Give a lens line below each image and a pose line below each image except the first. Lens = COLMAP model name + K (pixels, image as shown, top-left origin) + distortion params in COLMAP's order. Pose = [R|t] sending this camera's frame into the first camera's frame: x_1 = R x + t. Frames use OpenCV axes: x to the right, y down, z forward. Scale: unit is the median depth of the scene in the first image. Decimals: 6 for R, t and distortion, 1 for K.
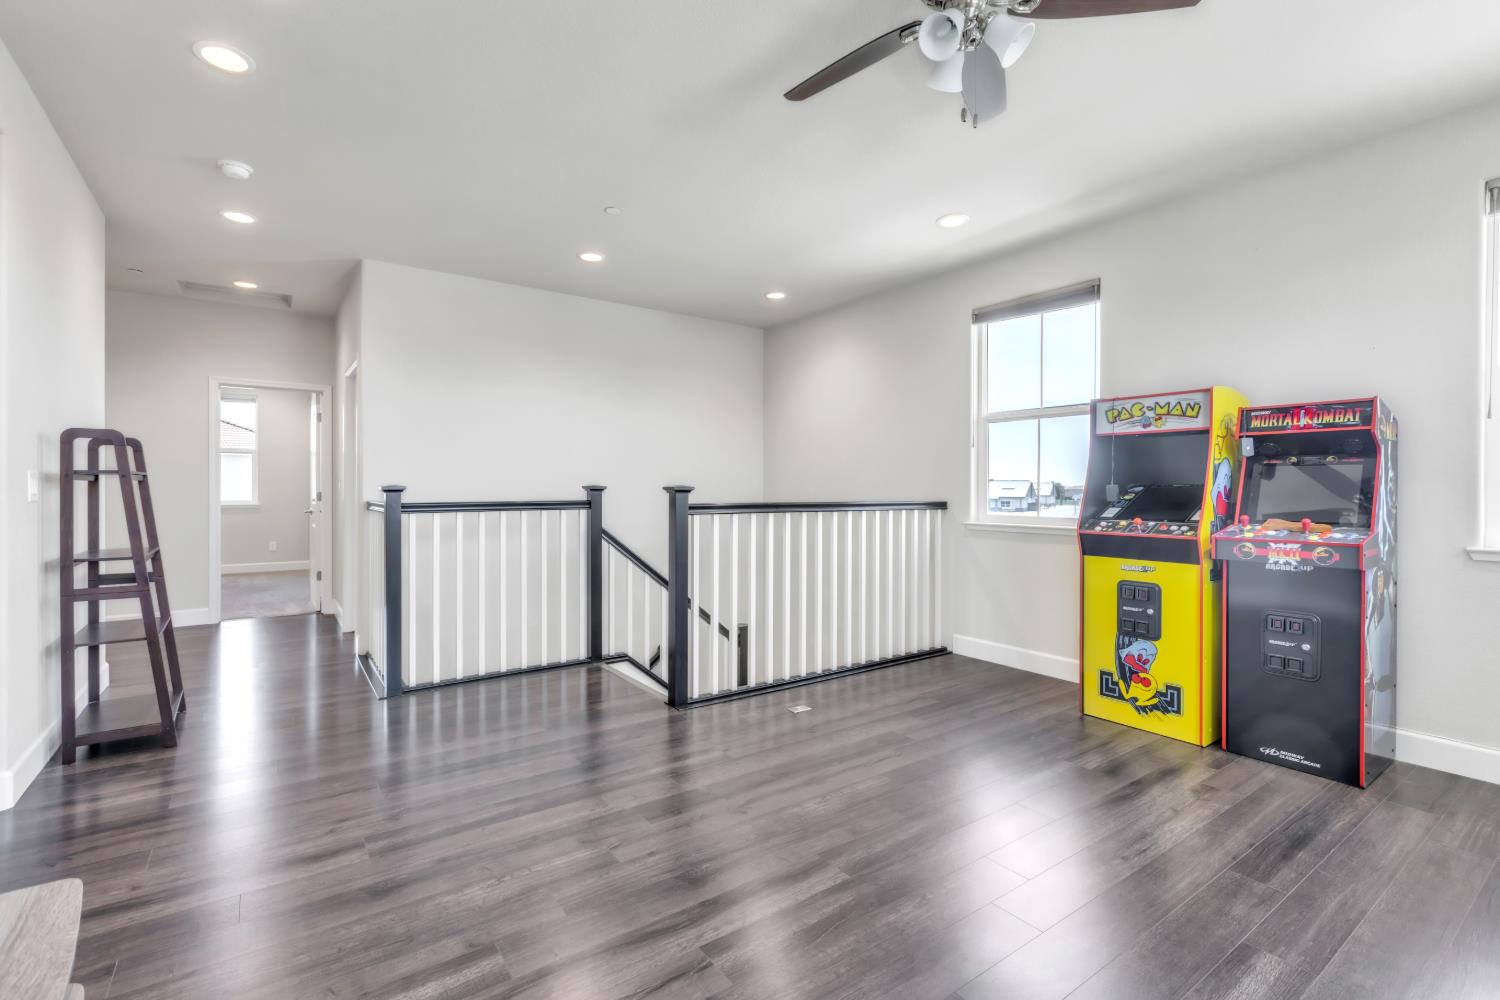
lens RADIAL K [[683.2, 0, 737.1], [0, 683.2, 494.9], [0, 0, 1]] dist [0.004349, -0.000070]
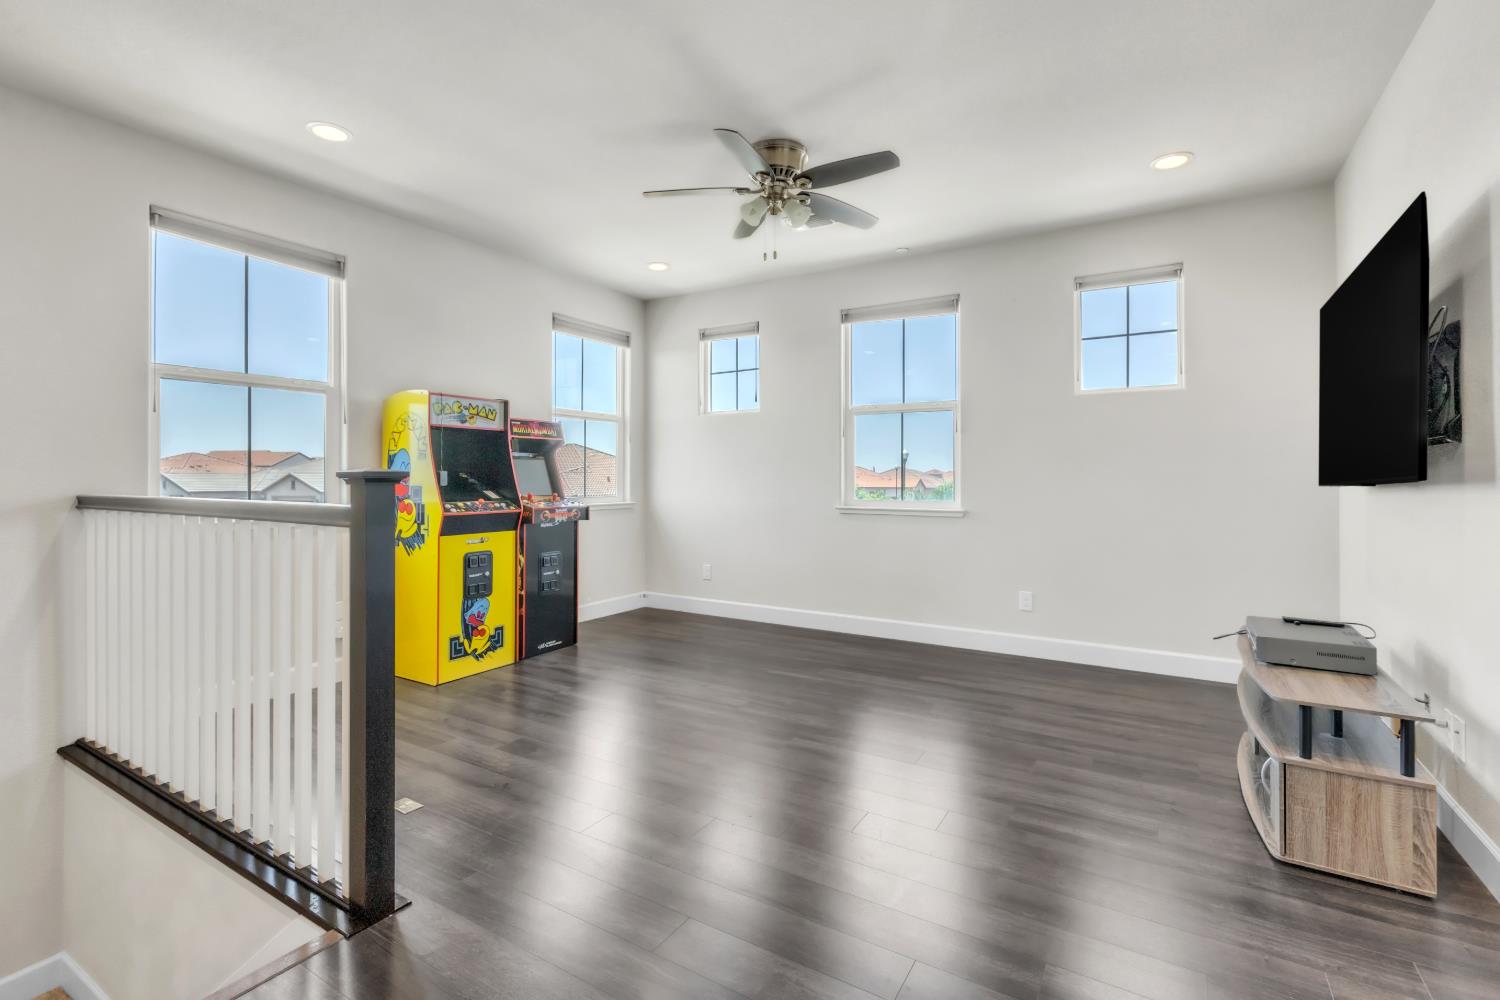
lens RADIAL K [[683.2, 0, 751.3], [0, 683.2, 477.3], [0, 0, 1]] dist [0.004349, -0.000070]
pose [[-0.395807, -0.006769, 0.918309, -0.705864], [0.002203, 0.999963, 0.008320, -0.013282], [-0.918331, 0.005316, -0.395778, 1.025679]]
